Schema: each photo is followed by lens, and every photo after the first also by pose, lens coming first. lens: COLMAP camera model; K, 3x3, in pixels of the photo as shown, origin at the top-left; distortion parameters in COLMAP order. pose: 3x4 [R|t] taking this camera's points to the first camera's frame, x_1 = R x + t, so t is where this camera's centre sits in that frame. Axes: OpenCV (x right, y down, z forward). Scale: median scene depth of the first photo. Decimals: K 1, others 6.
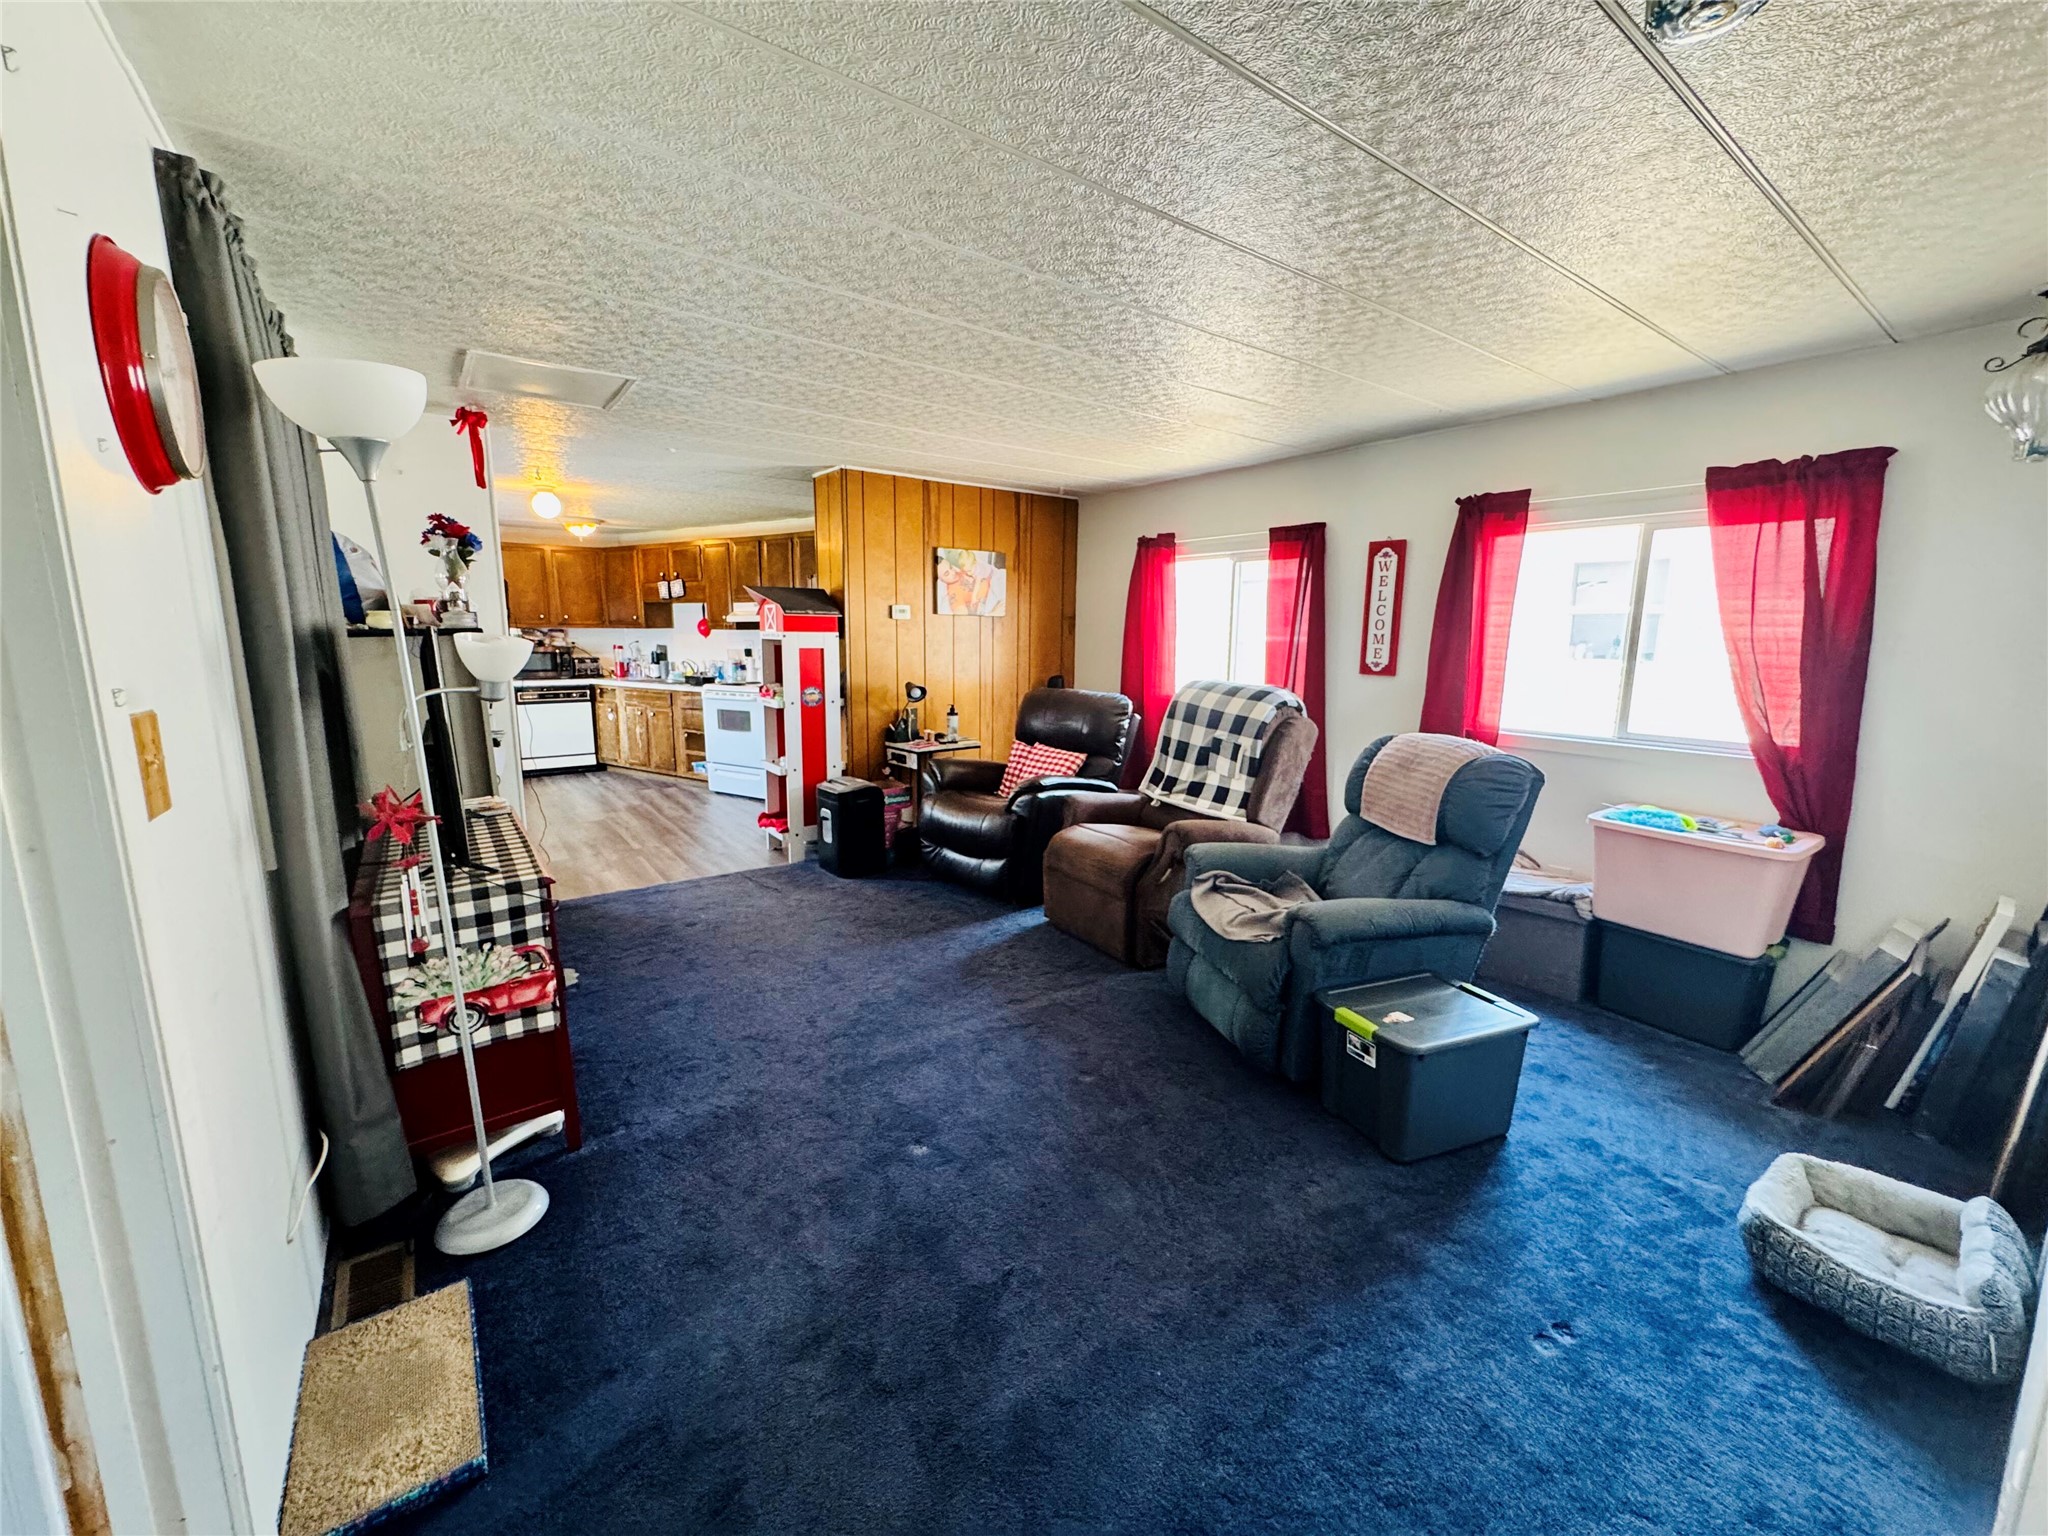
lens RADIAL K [[817.7, 0, 1016.8], [0, 817.7, 770.0], [0, 0, 1]] dist [-0.003538, 0.000159]
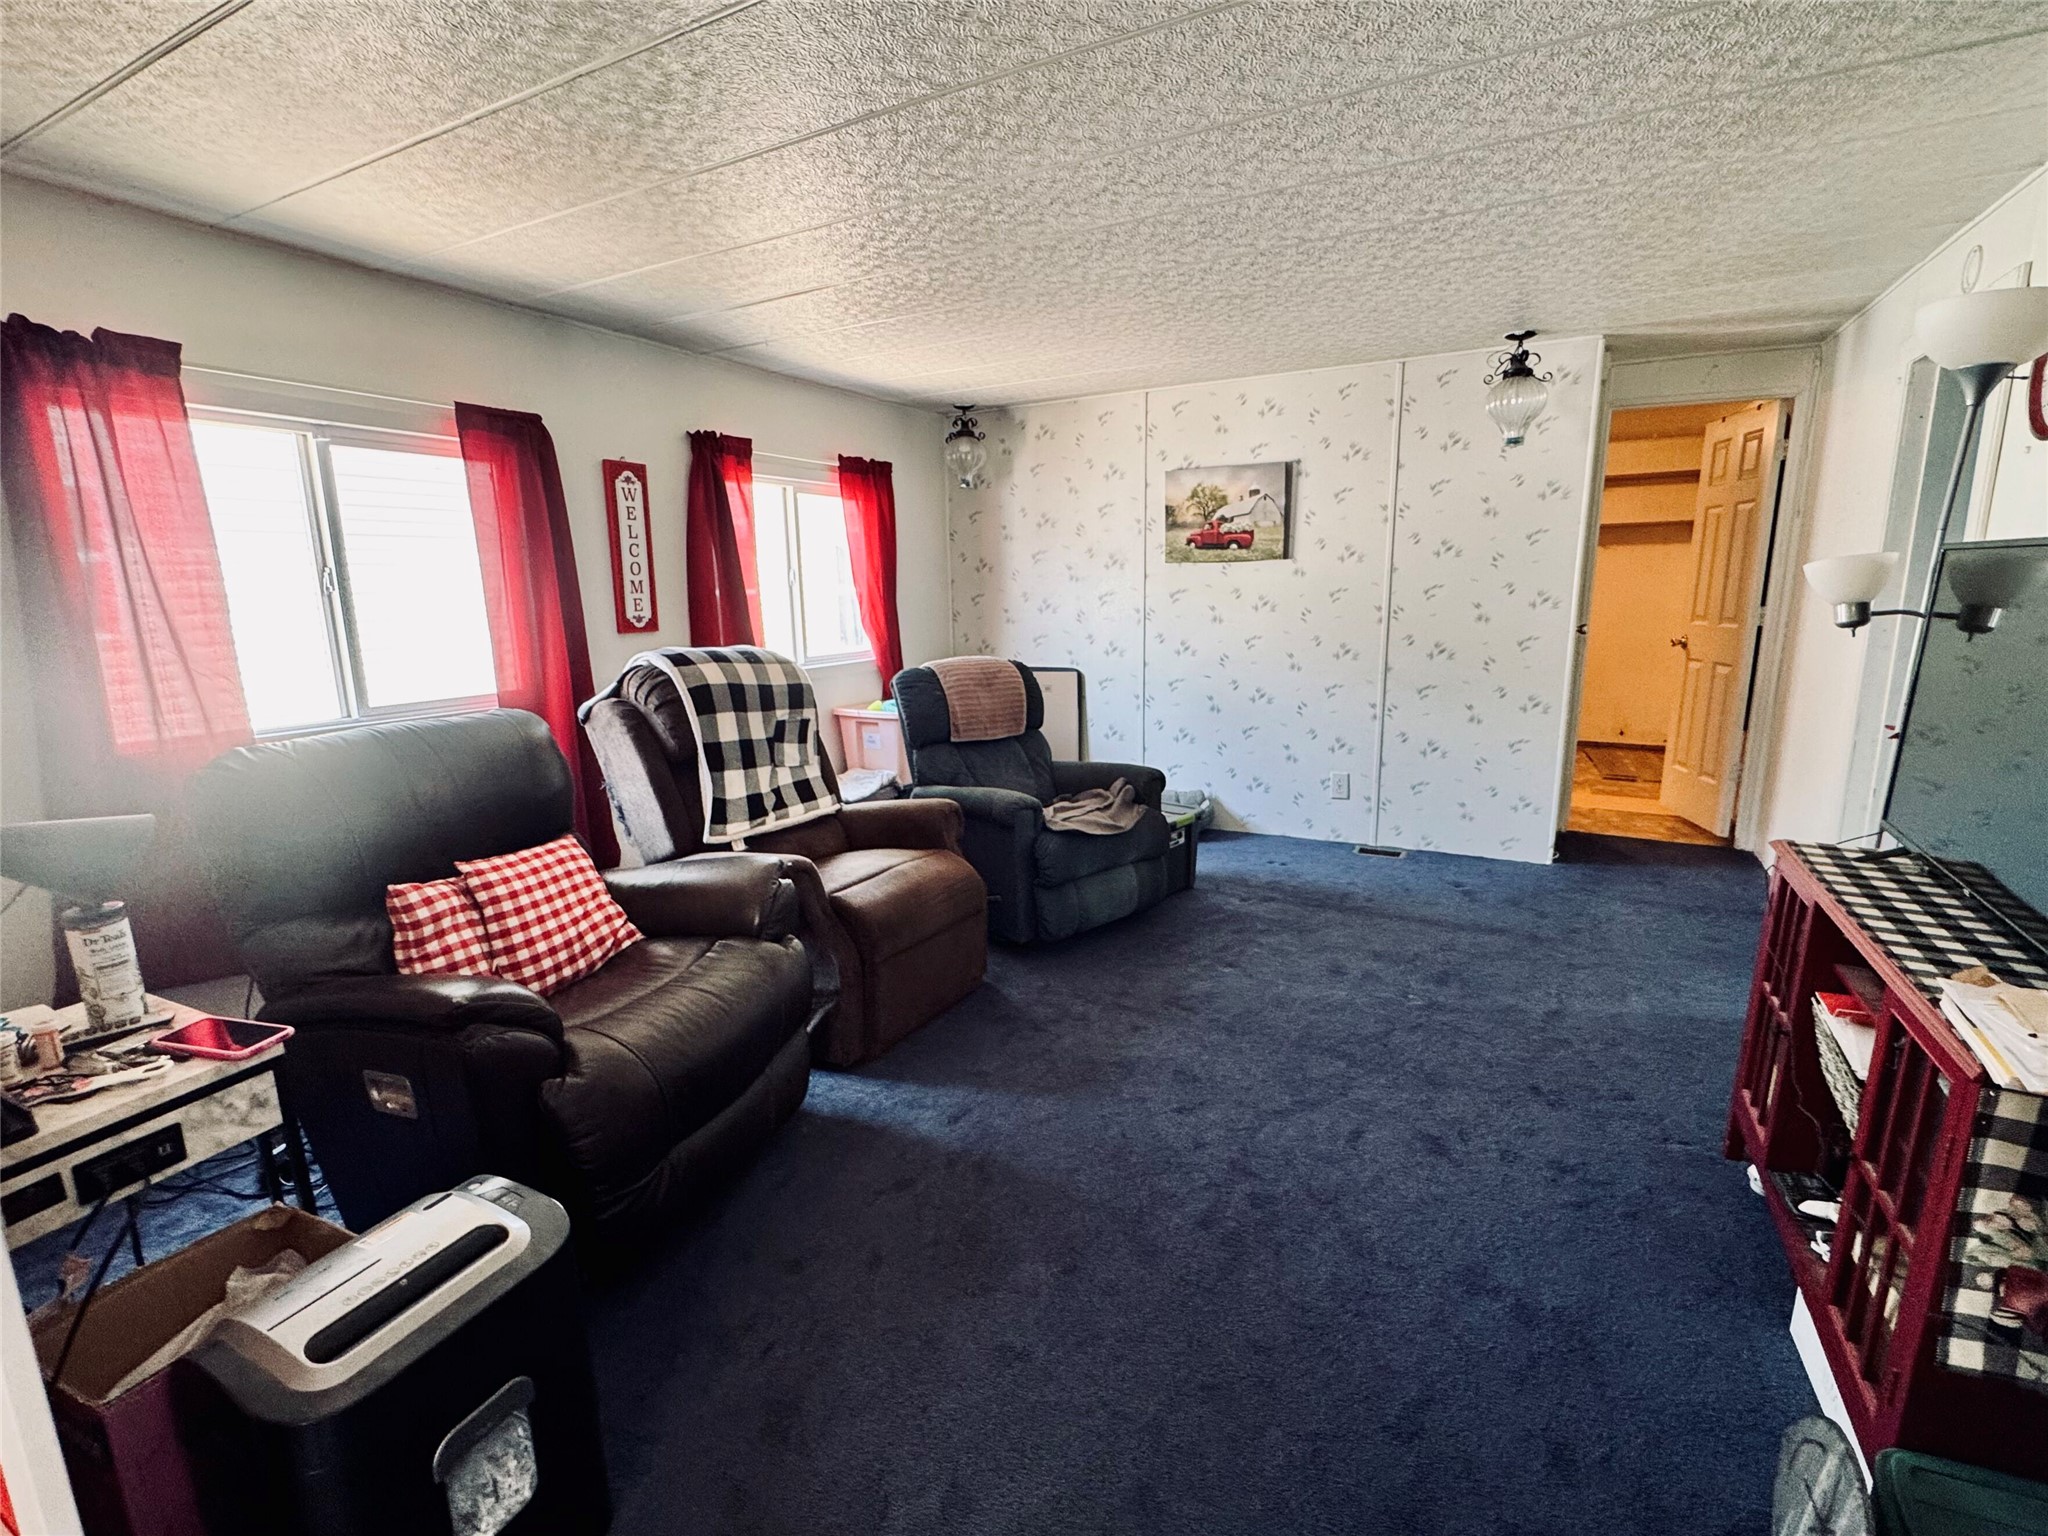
lens RADIAL K [[936.0, 0, 1022.0], [0, 936.0, 769.4], [0, 0, 1]] dist [-0.005164, 0.000116]
pose [[-0.434558, -0.177057, 0.883069, -0.567538], [0.167417, 0.947517, 0.272365, -0.180187], [-0.884947, 0.266199, -0.382109, 1.083150]]
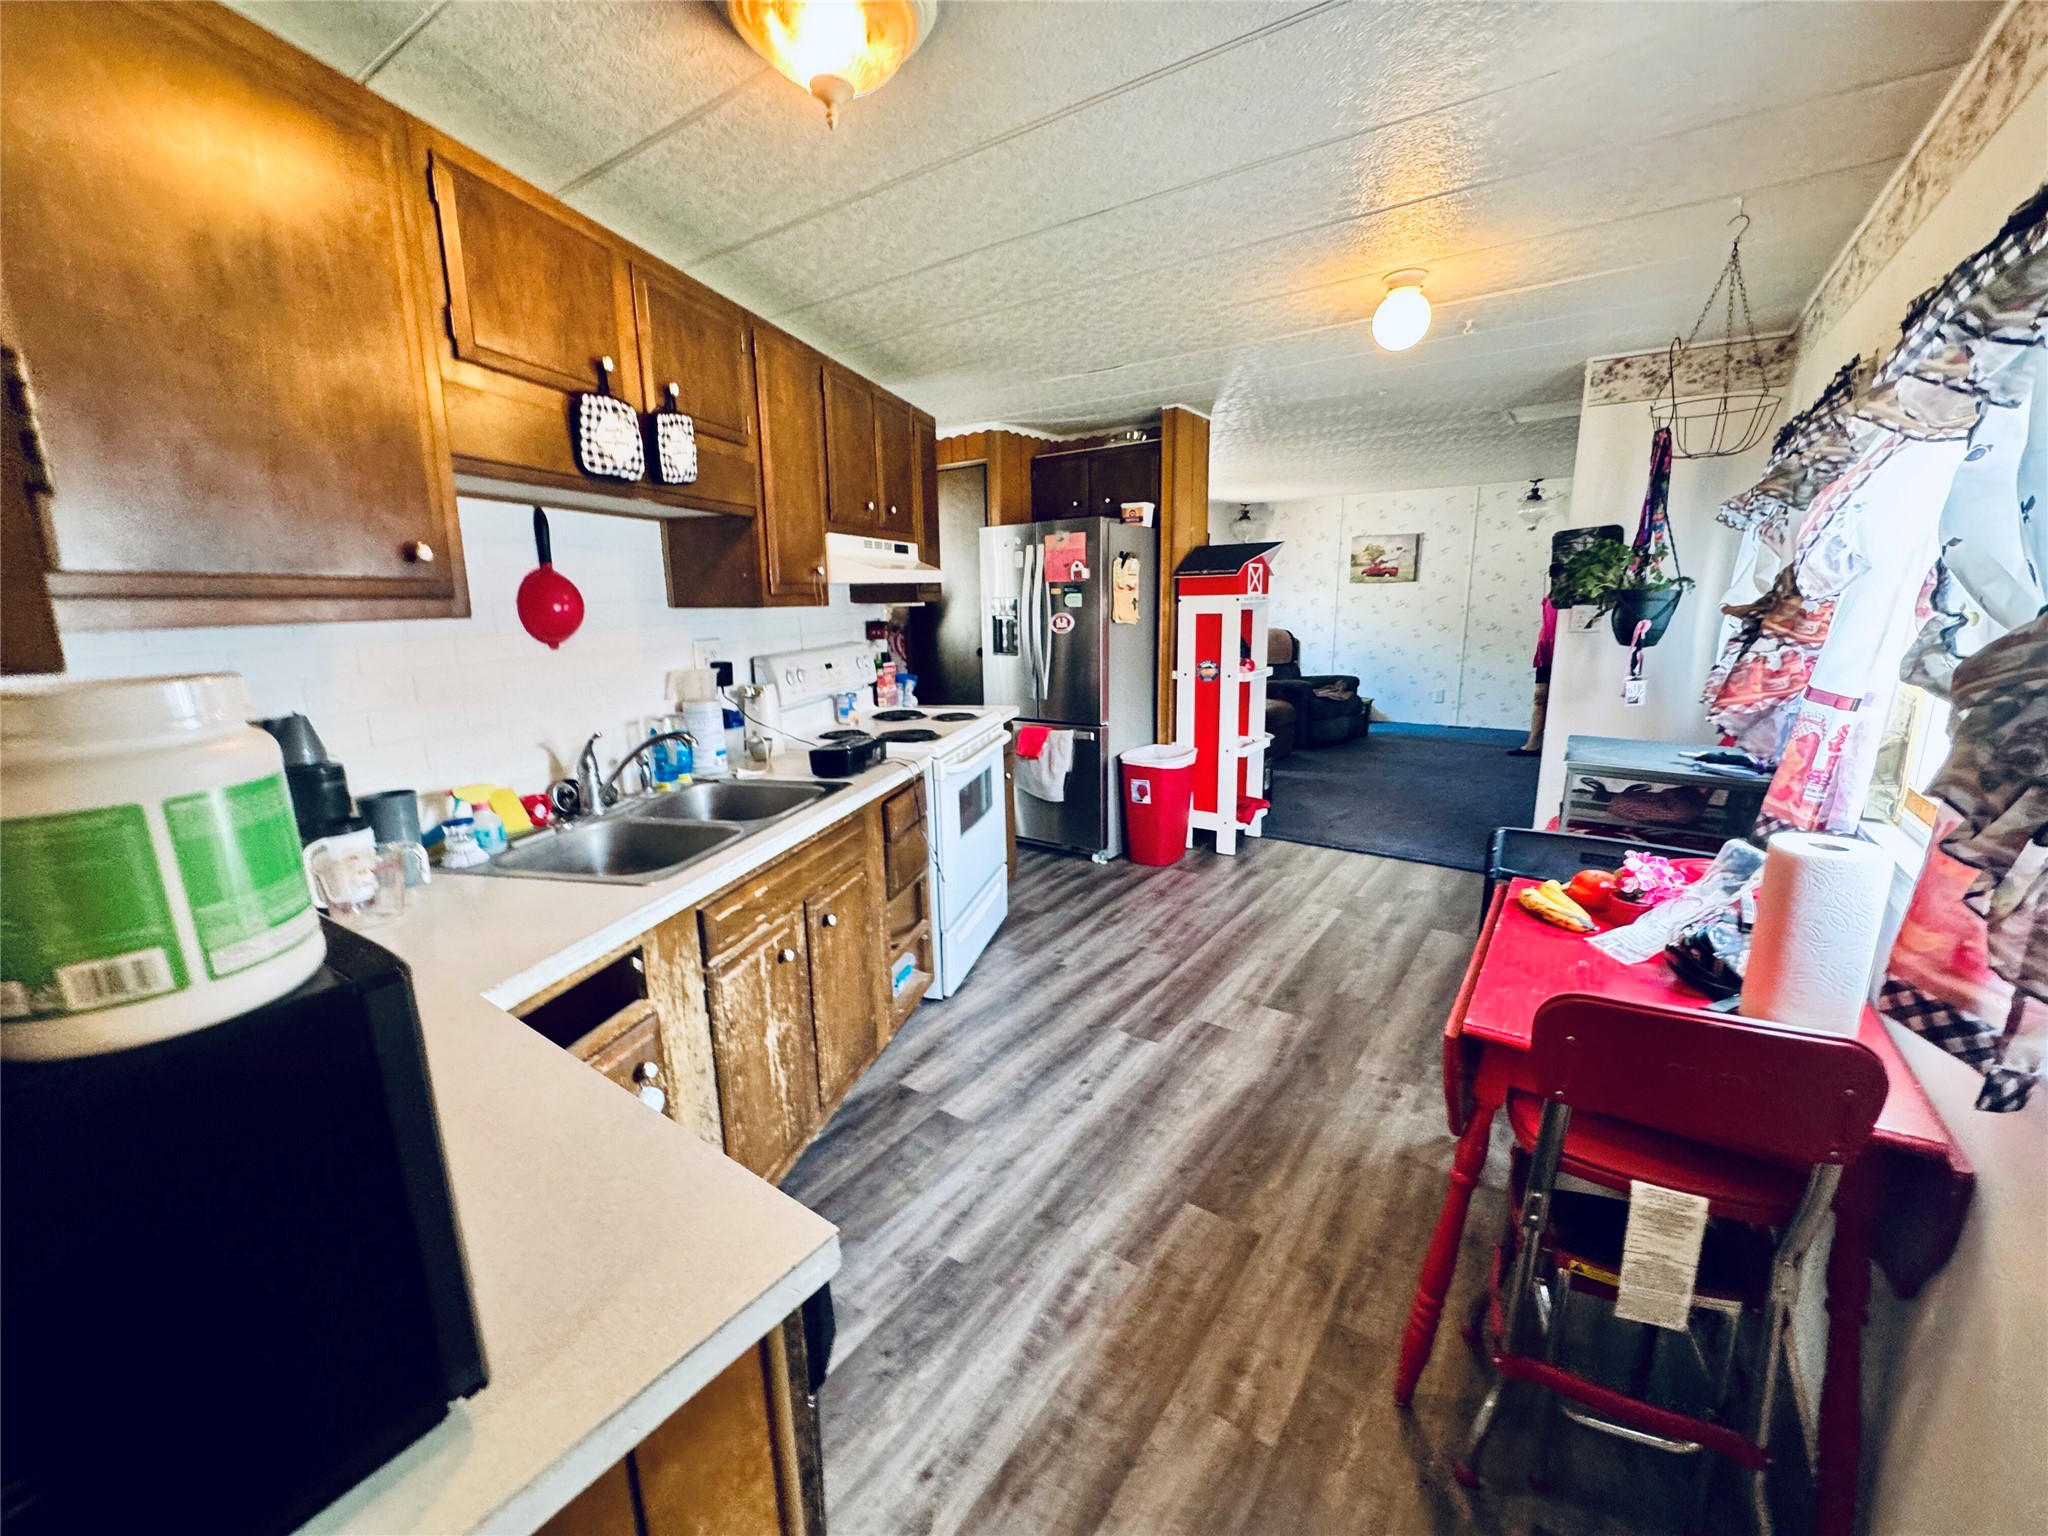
lens RADIAL K [[817.7, 0, 1025.6], [0, 817.7, 767.9], [0, 0, 1]] dist [-0.003538, 0.000159]
pose [[-0.321695, -0.201041, 0.925254, -1.332262], [0.174554, 0.947857, 0.266642, -0.334758], [-0.930615, 0.247284, -0.269828, 1.876330]]
